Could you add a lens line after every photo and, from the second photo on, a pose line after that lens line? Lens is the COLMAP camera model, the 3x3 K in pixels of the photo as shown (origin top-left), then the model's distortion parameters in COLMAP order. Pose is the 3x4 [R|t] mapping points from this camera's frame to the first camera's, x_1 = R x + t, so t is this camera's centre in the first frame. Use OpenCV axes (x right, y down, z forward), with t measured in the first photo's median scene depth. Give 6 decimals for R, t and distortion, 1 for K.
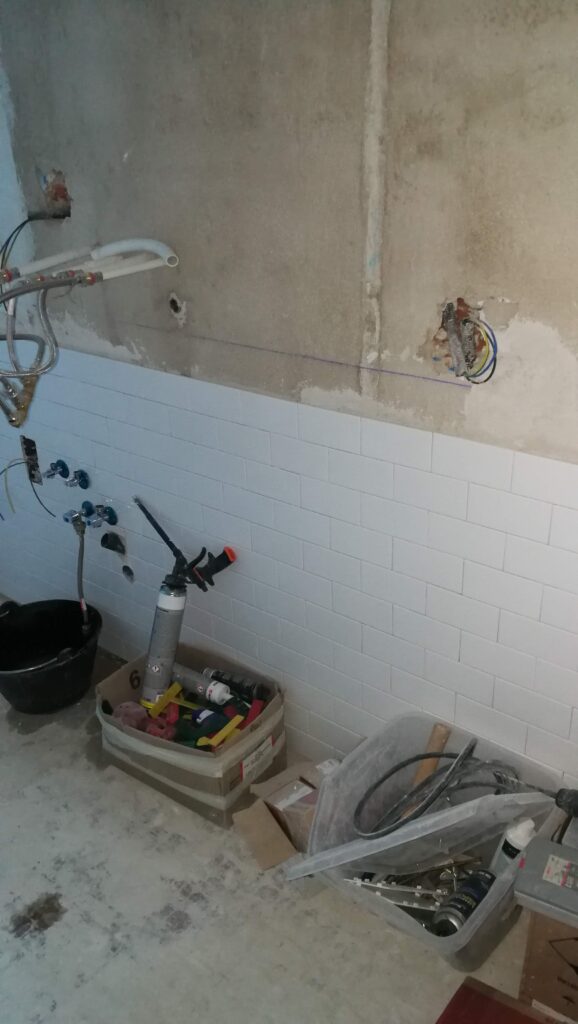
lens RADIAL K [[810.8, 0, 290.7], [0, 810.8, 507.2], [0, 0, 1]] dist [0.028879, -0.041779]
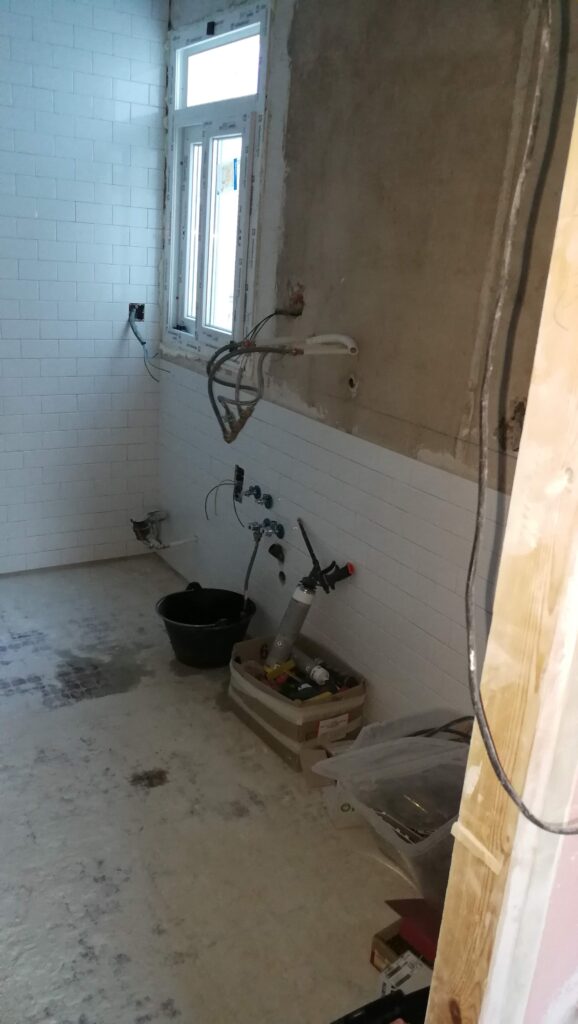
lens RADIAL K [[810.8, 0, 294.4], [0, 810.8, 504.2], [0, 0, 1]] dist [0.028879, -0.041779]
pose [[0.935134, 0.208055, -0.286772, 0.198846], [-0.251149, 0.960185, -0.122352, 0.143475], [0.249898, 0.186438, 0.950154, -0.309451]]
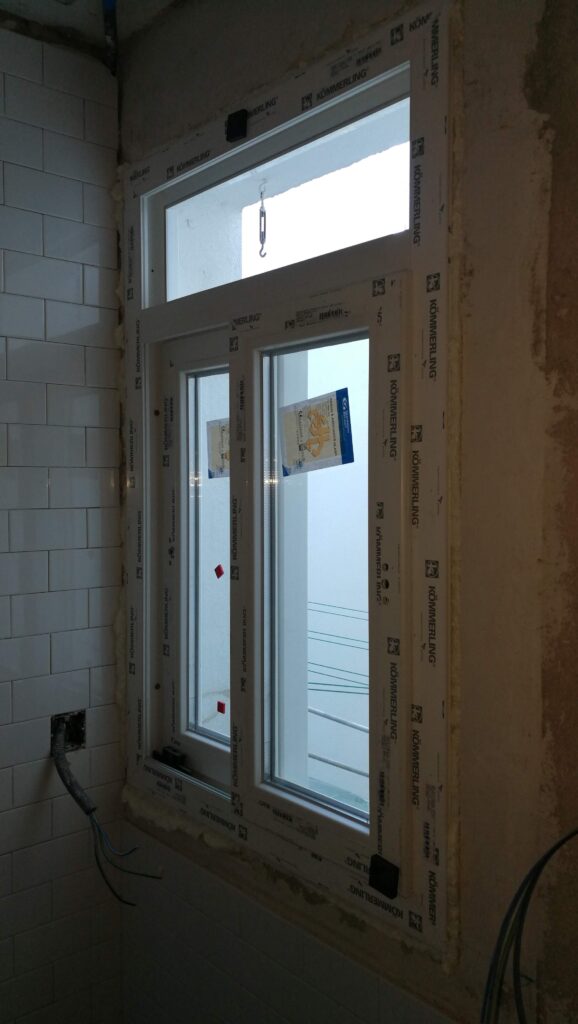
lens RADIAL K [[810.8, 0, 293.6], [0, 810.8, 507.2], [0, 0, 1]] dist [0.028879, -0.041779]
pose [[0.983441, 0.042392, -0.176199, -0.356660], [-0.112559, 0.904871, -0.410536, -0.272371], [0.142034, 0.423571, 0.894659, 0.423617]]
